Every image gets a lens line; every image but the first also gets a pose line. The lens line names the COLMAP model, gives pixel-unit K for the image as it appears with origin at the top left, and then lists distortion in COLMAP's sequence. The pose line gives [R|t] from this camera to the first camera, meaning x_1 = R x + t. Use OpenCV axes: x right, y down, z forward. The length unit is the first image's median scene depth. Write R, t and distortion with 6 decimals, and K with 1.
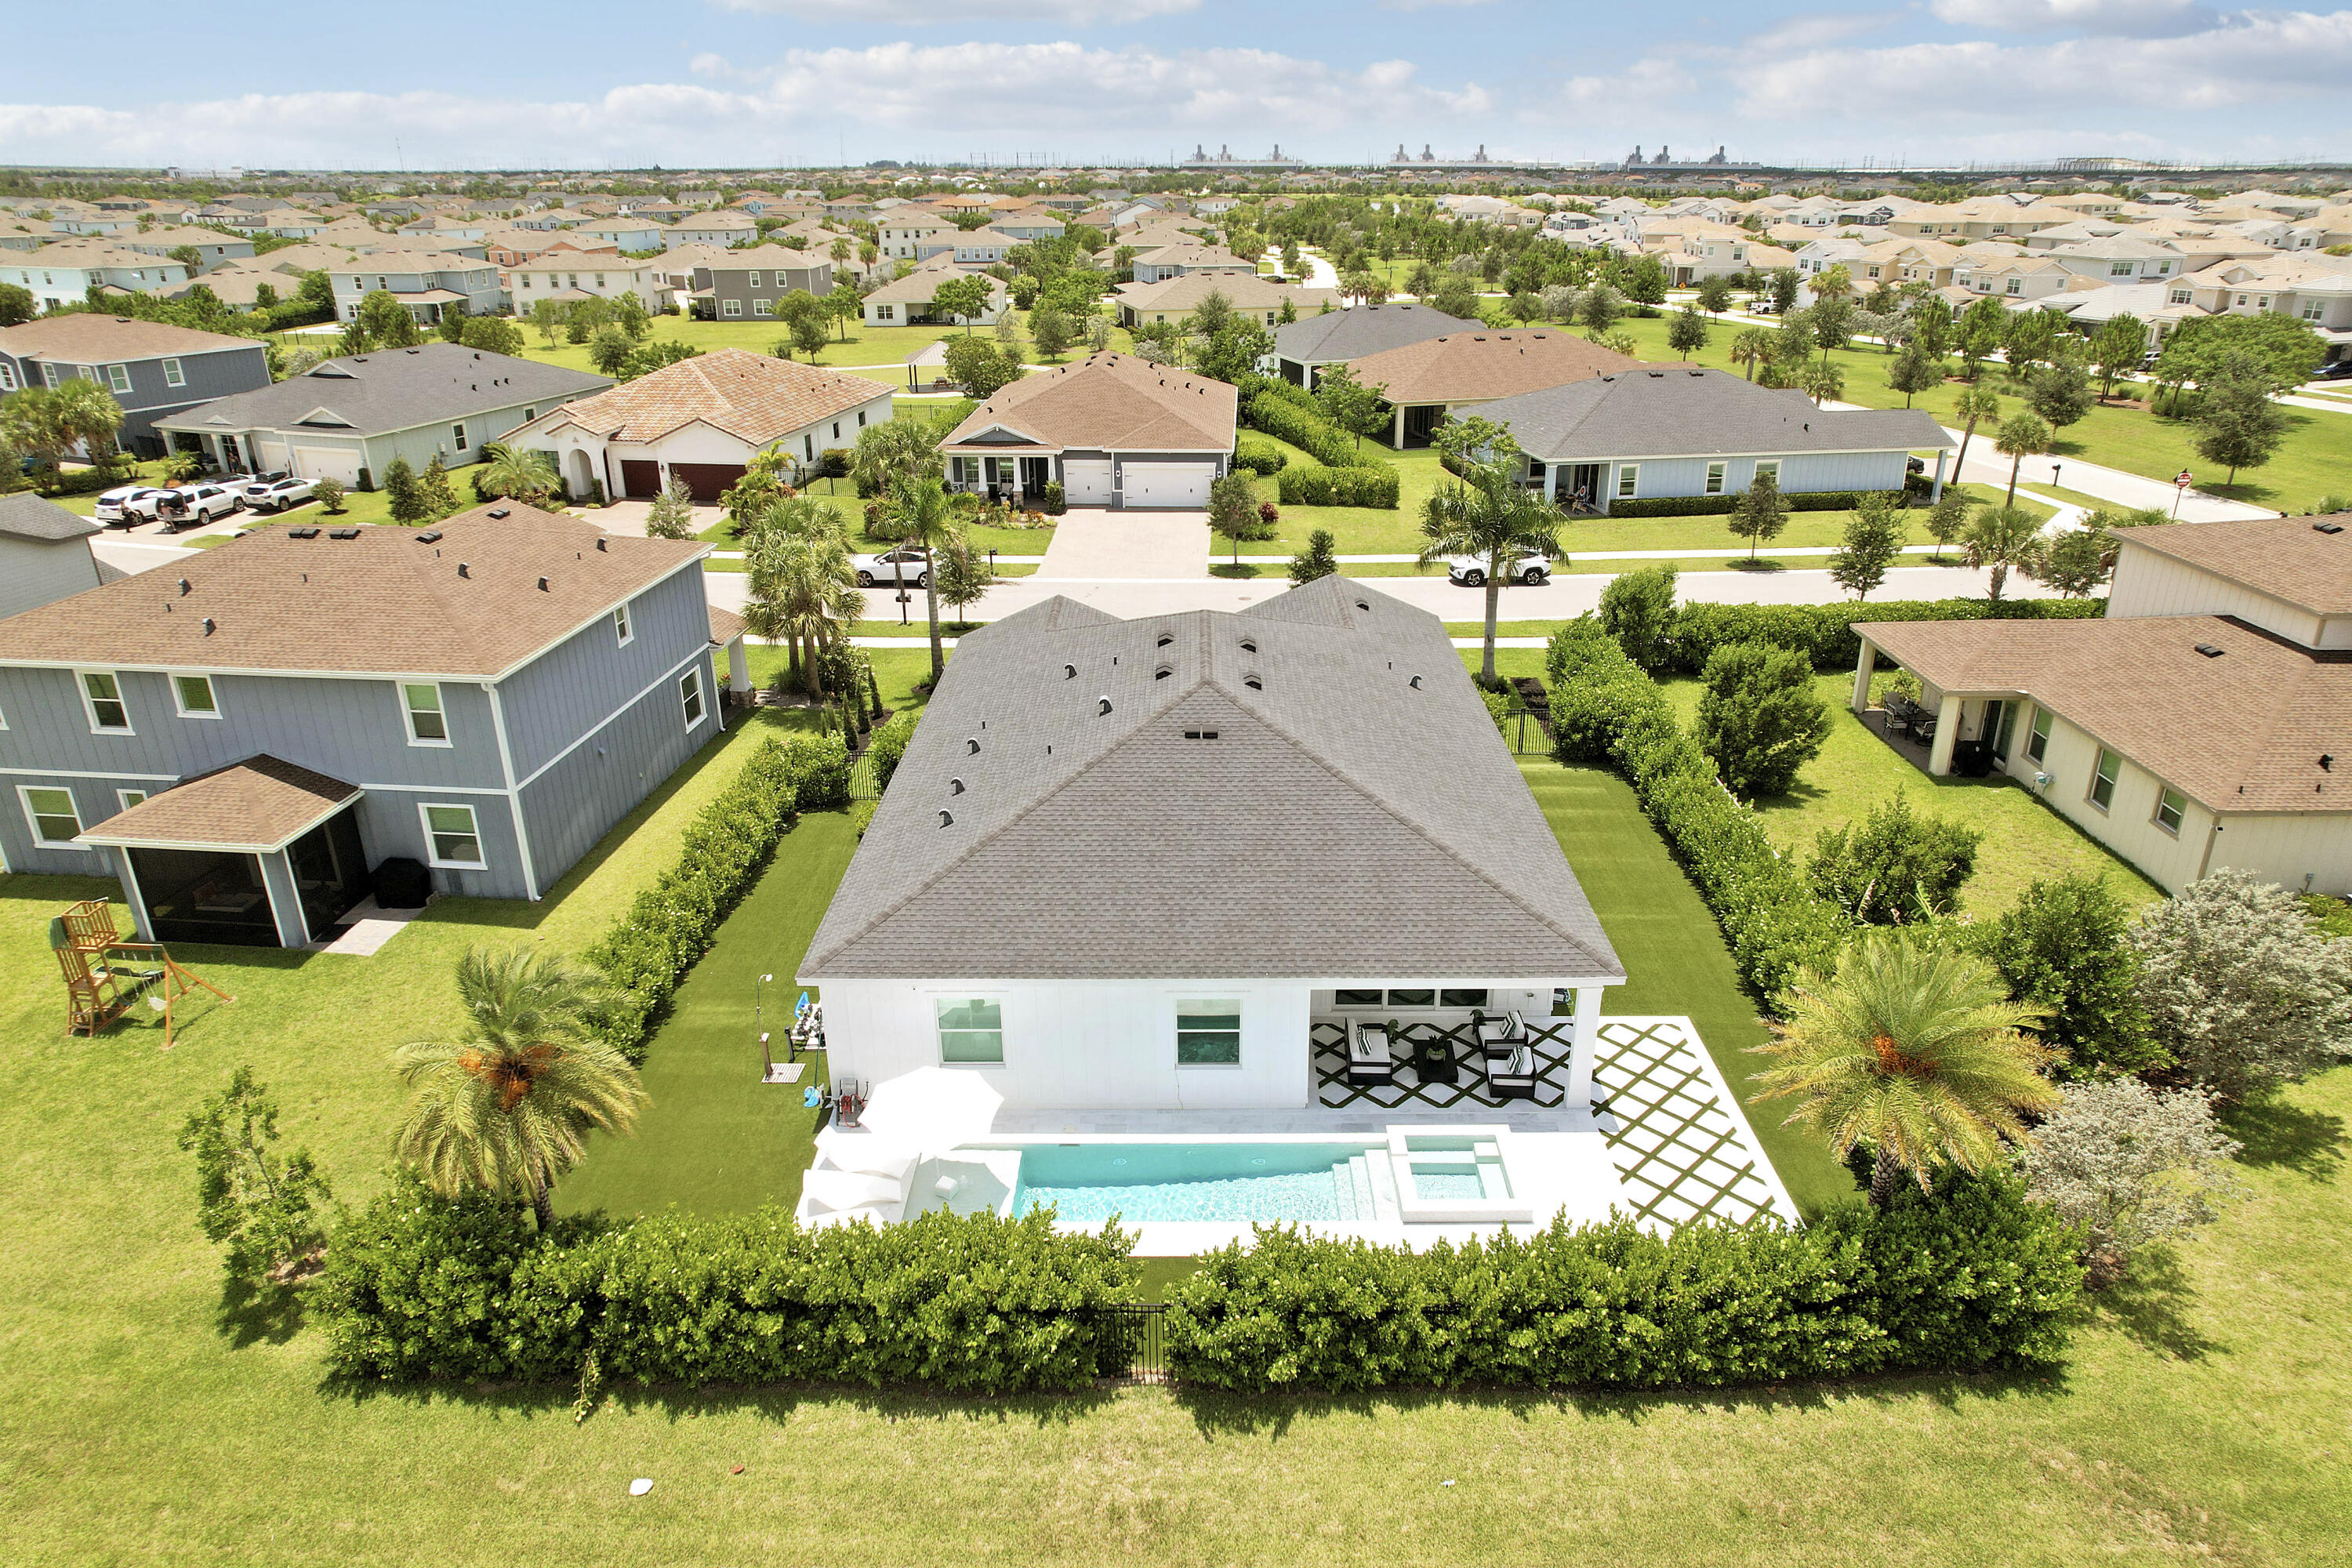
lens RADIAL K [[1505.8, 0, 1181.1], [0, 1505.8, 792.4], [0, 0, 1]] dist [-0.059819, 0.054058]
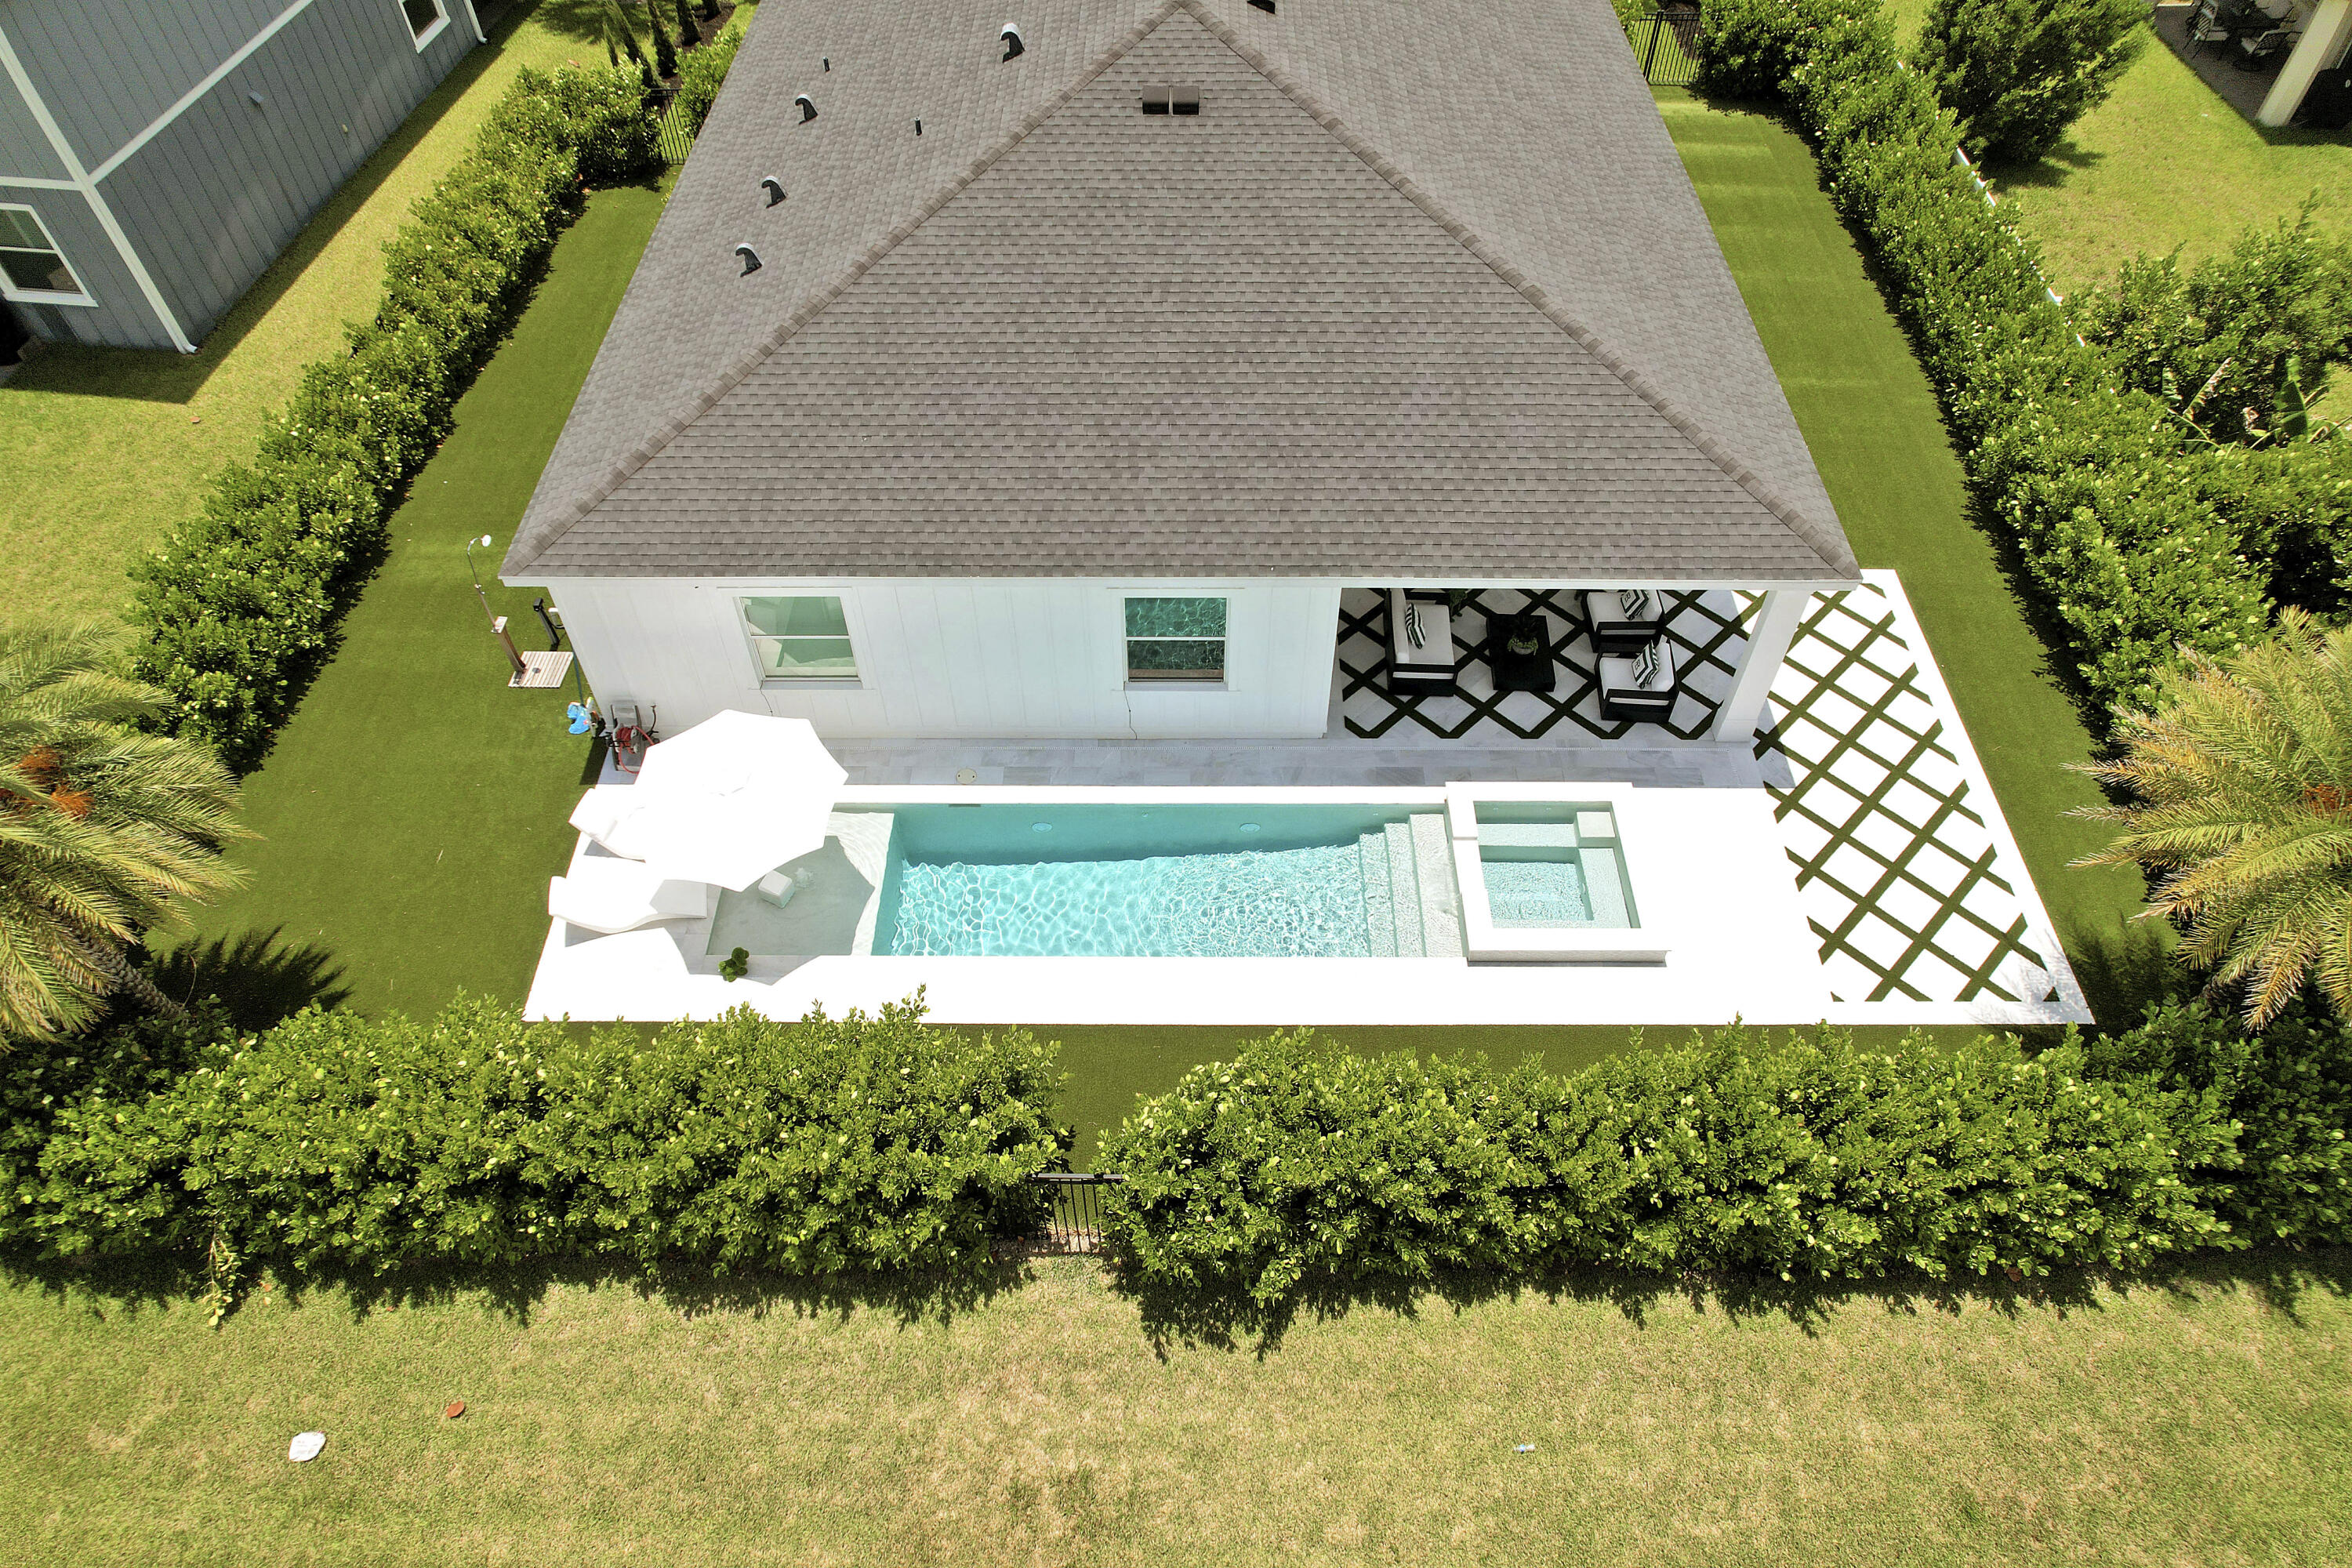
lens RADIAL K [[1505.8, 0, 1167.5], [0, 1505.8, 798.6], [0, 0, 1]] dist [-0.059819, 0.054058]
pose [[0.999991, 0.003957, -0.001605, 0.015670], [-0.002800, 0.891431, 0.453147, -0.067895], [0.003224, -0.453139, 0.891434, 0.401877]]
